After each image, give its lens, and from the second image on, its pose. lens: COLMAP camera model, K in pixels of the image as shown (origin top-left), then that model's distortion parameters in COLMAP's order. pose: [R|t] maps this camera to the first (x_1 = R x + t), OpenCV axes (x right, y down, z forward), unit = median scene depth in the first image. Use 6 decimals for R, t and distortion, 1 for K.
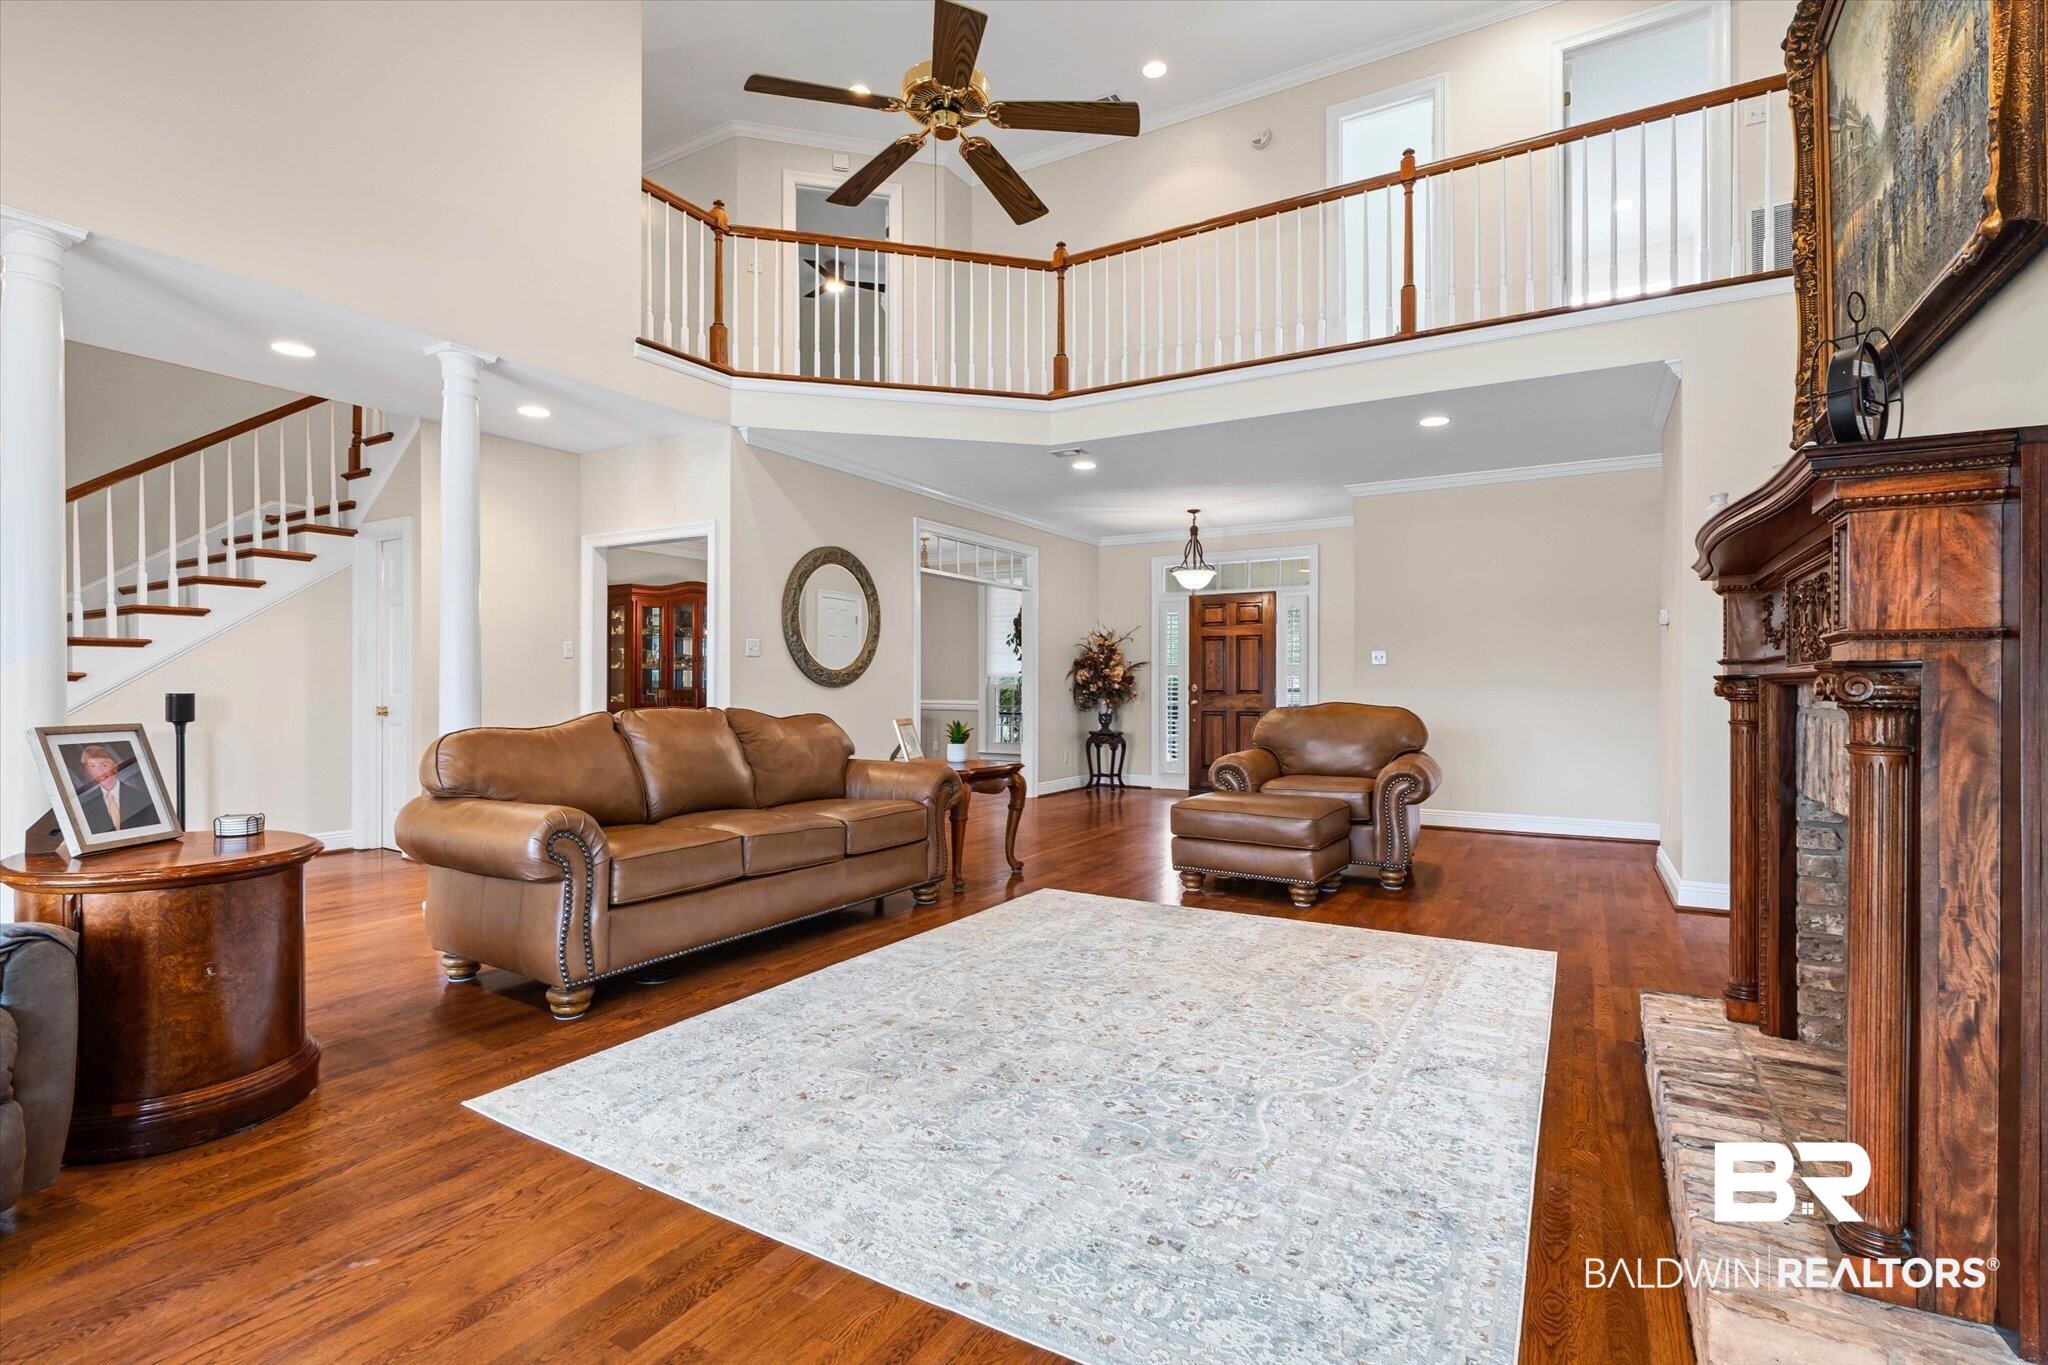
lens RADIAL K [[939.4, 0, 1022.3], [0, 939.4, 688.6], [0, 0, 1]] dist [-0.008413, 0.001208]
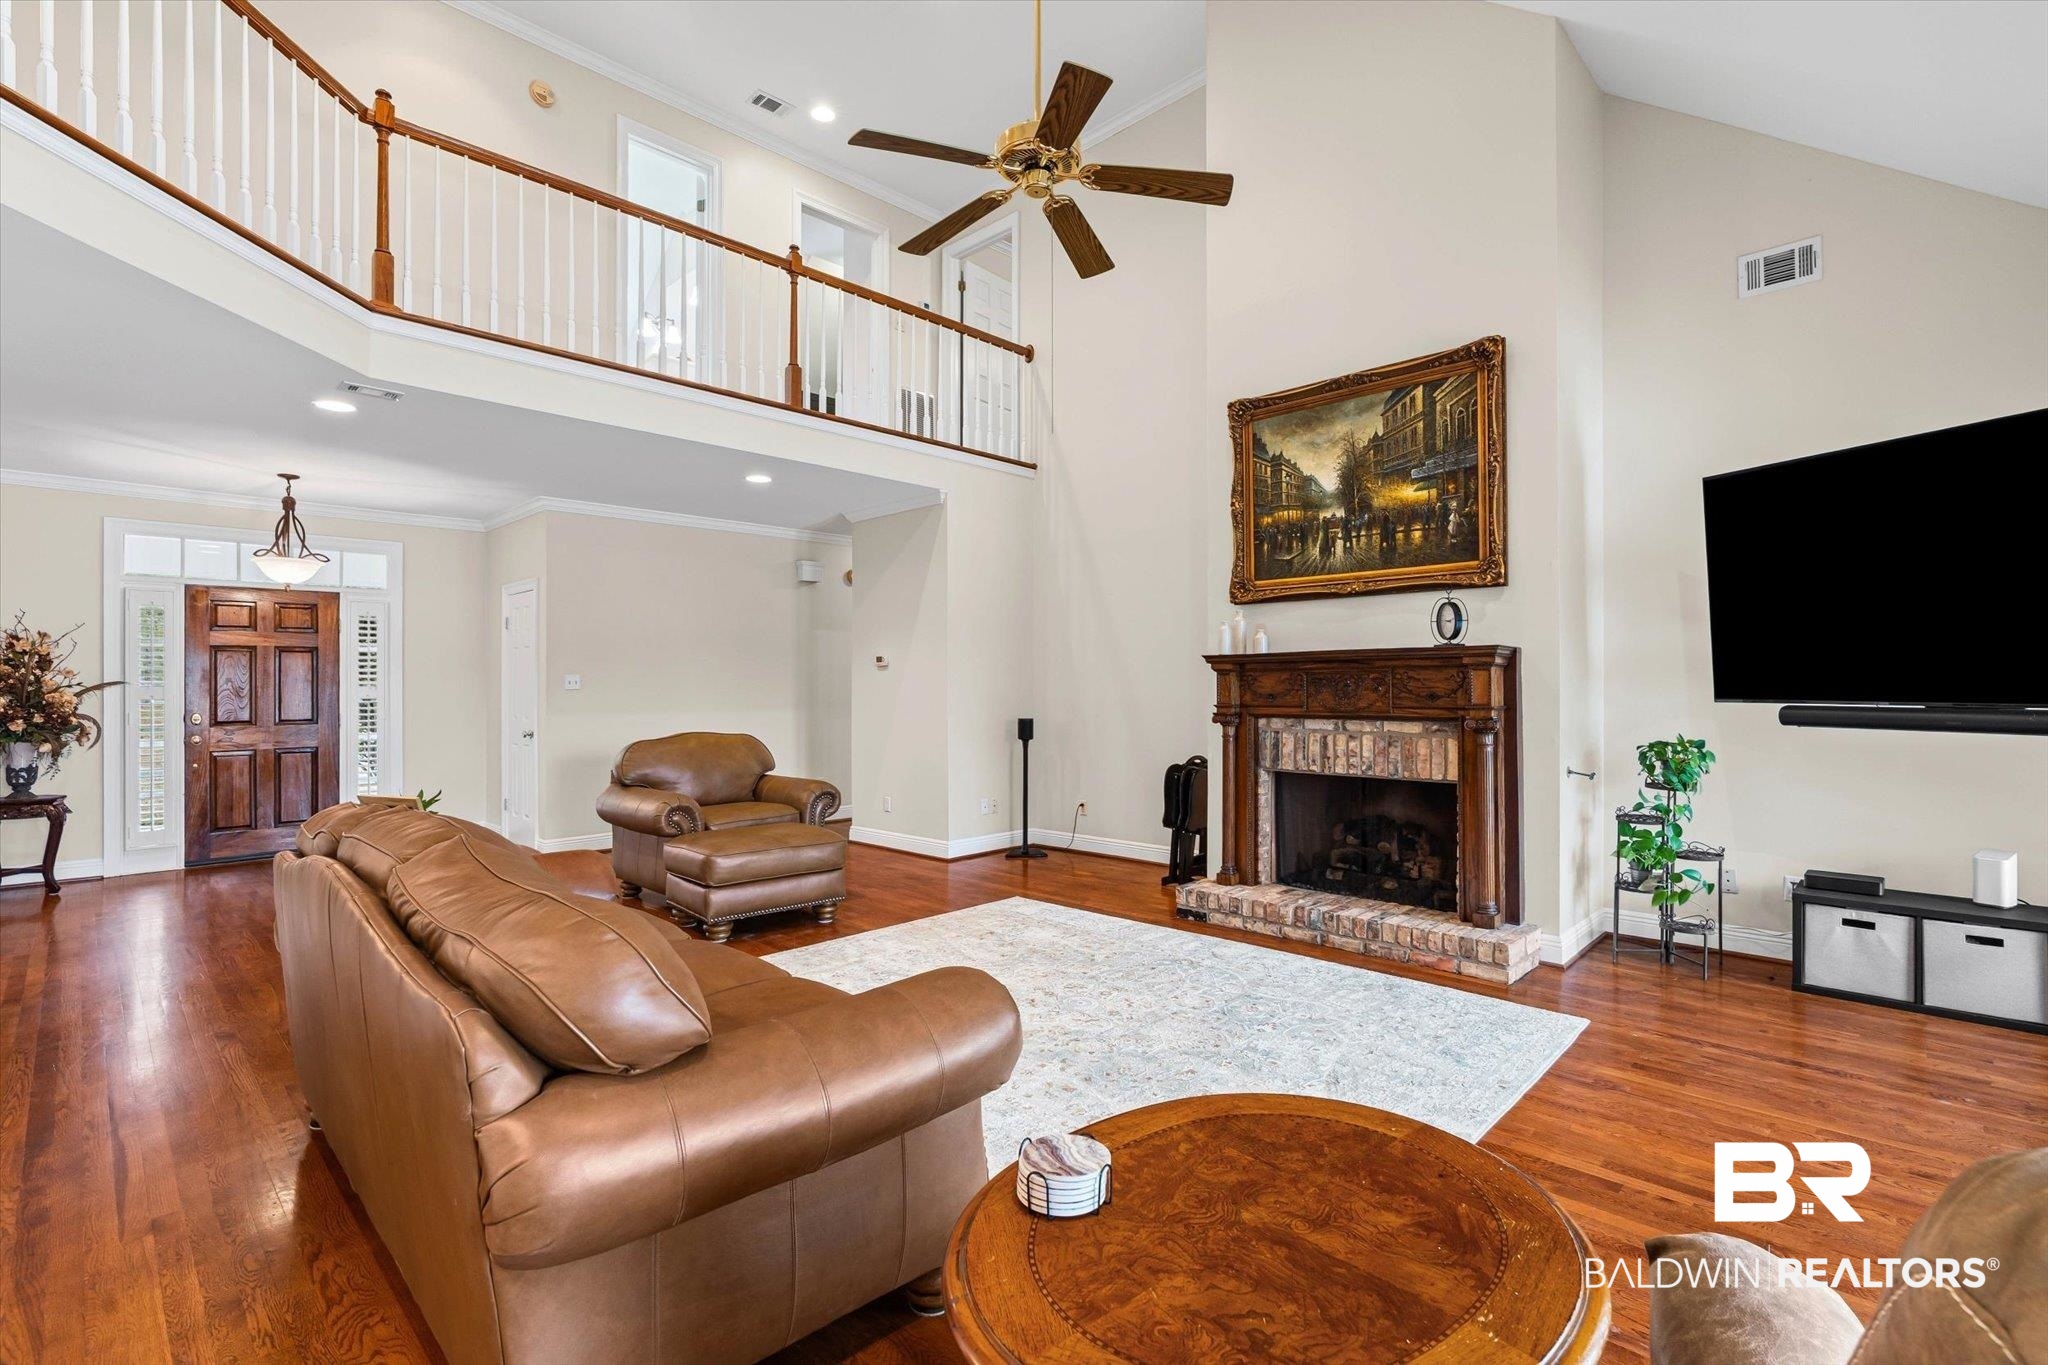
lens RADIAL K [[939.4, 0, 1020.7], [0, 939.4, 681.1], [0, 0, 1]] dist [-0.008413, 0.001208]
pose [[0.242216, 0.001397, 0.970221, -0.850608], [0.008327, 0.999959, -0.003519, -0.051783], [-0.970187, 0.008931, 0.242195, 0.621153]]
